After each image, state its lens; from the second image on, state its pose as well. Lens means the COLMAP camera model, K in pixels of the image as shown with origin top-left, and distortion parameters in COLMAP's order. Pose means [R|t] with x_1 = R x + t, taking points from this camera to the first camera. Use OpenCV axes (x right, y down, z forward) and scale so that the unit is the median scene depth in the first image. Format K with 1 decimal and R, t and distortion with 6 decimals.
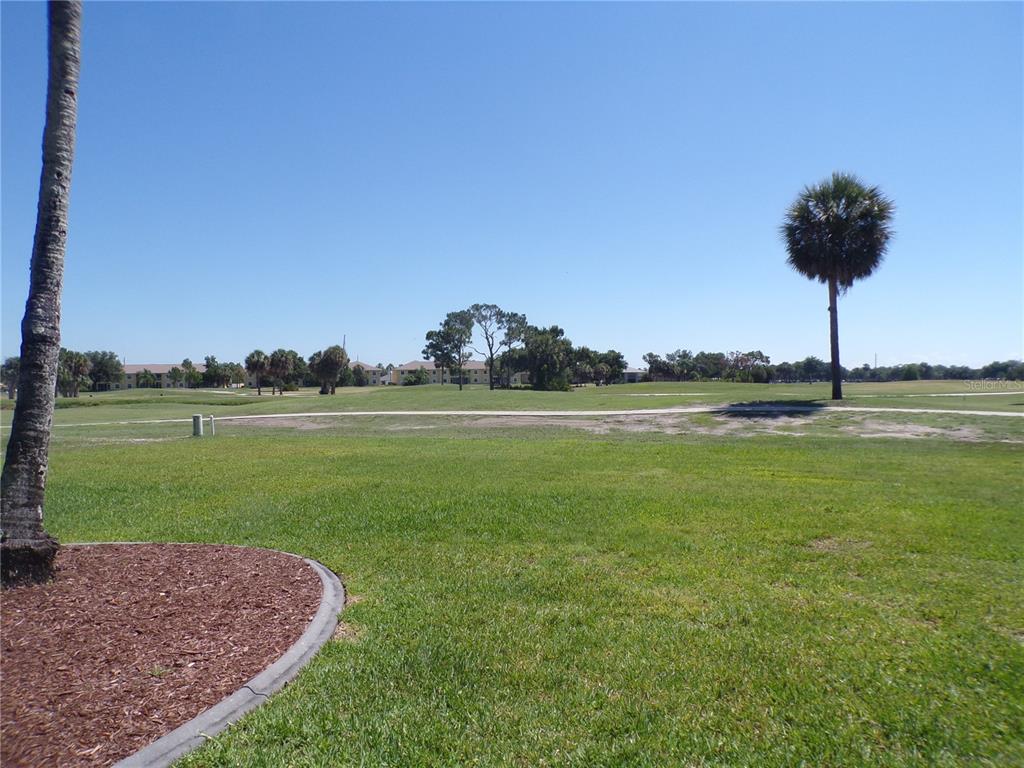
lens RADIAL K [[698.0, 0, 509.8], [0, 698.0, 386.9], [0, 0, 1]] dist [0.001438, 0.002406]
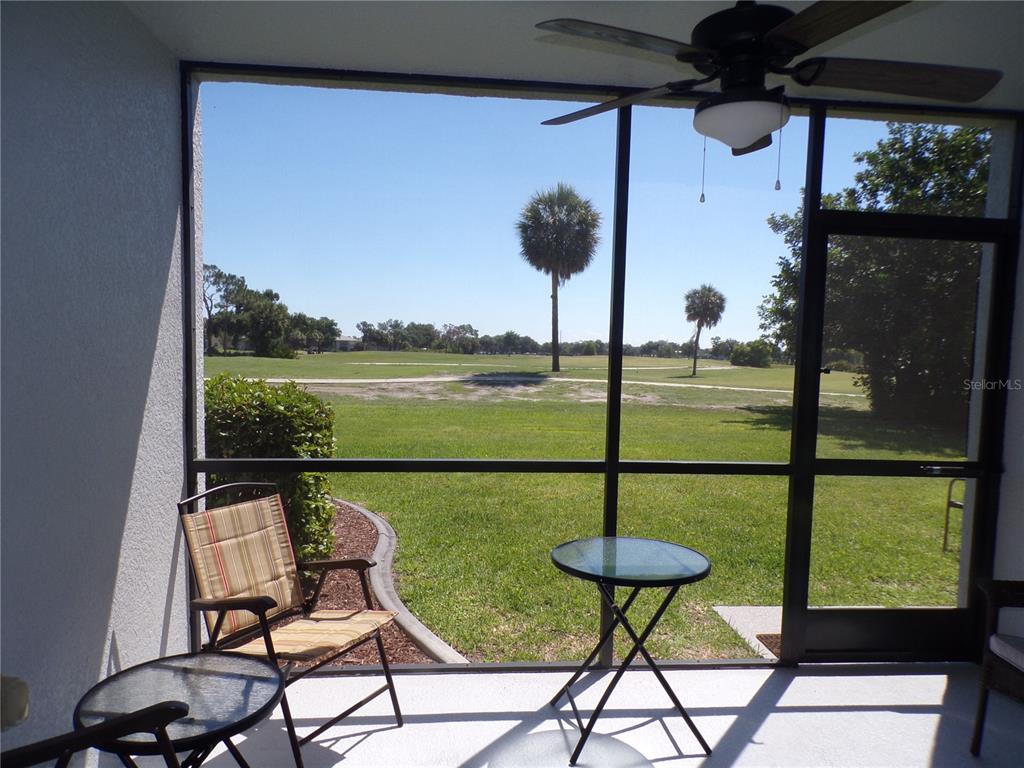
lens RADIAL K [[700.0, 0, 513.0], [0, 700.0, 388.0], [0, 0, 1]] dist [0.004646, -0.003668]
pose [[0.914590, 0.004624, 0.404355, -0.090386], [-0.023386, 0.998866, 0.041474, -0.002414], [-0.403705, -0.047387, 0.913661, -0.083113]]
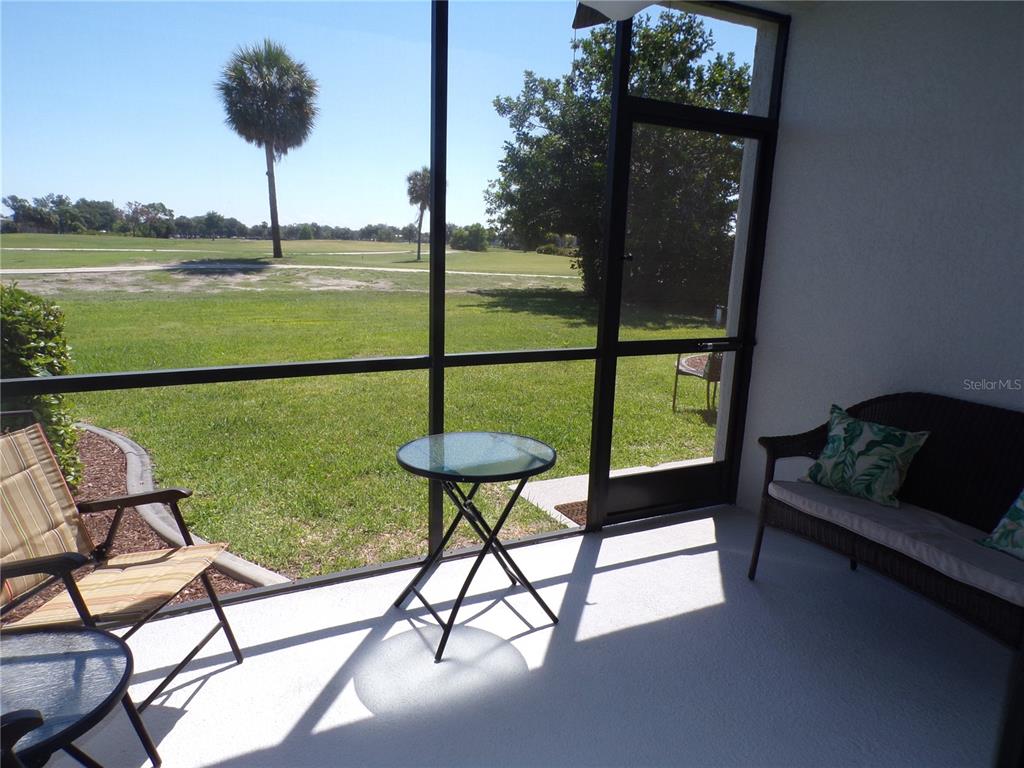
lens RADIAL K [[705.3, 0, 512.6], [0, 705.3, 388.0], [0, 0, 1]] dist [-0.005139, 0.033952]
pose [[0.693098, -0.125503, 0.709834, -0.099484], [-0.019624, 0.981077, 0.192623, -0.002606], [-0.720576, -0.147436, 0.677519, -0.070566]]
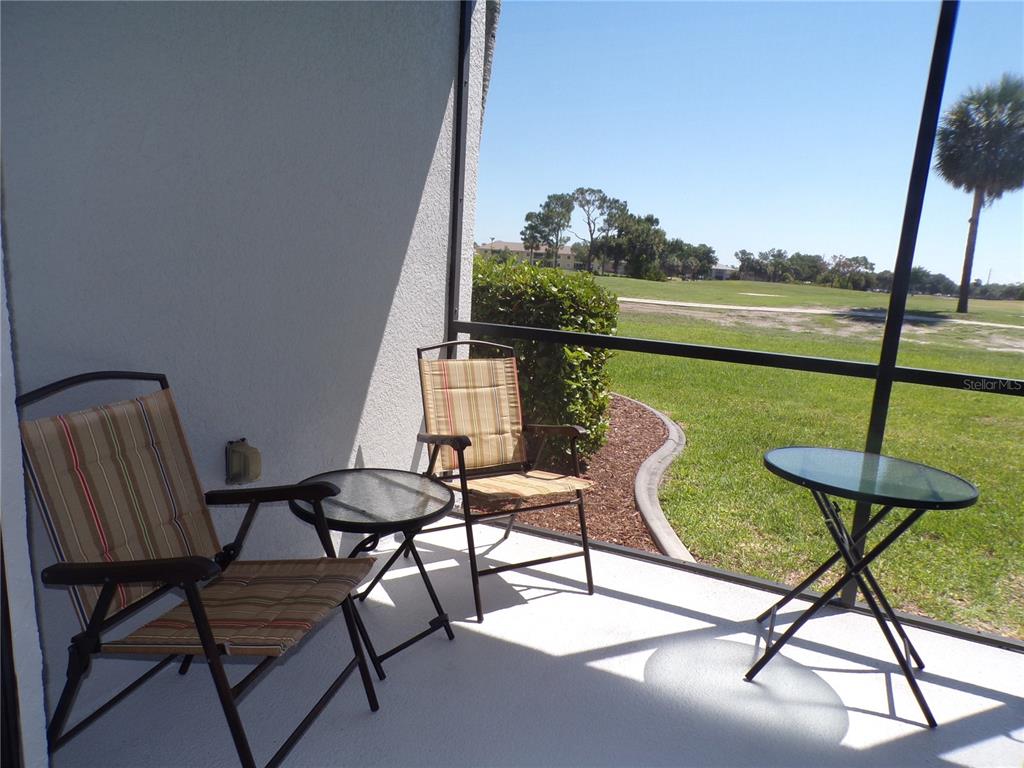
lens RADIAL K [[700.1, 0, 506.0], [0, 700.1, 391.5], [0, 0, 1]] dist [-0.021877, 0.031987]
pose [[0.990518, 0.093246, -0.100891, -0.070835], [-0.074817, 0.982056, 0.173111, 0.004455], [0.115223, -0.163922, 0.979721, -0.082937]]
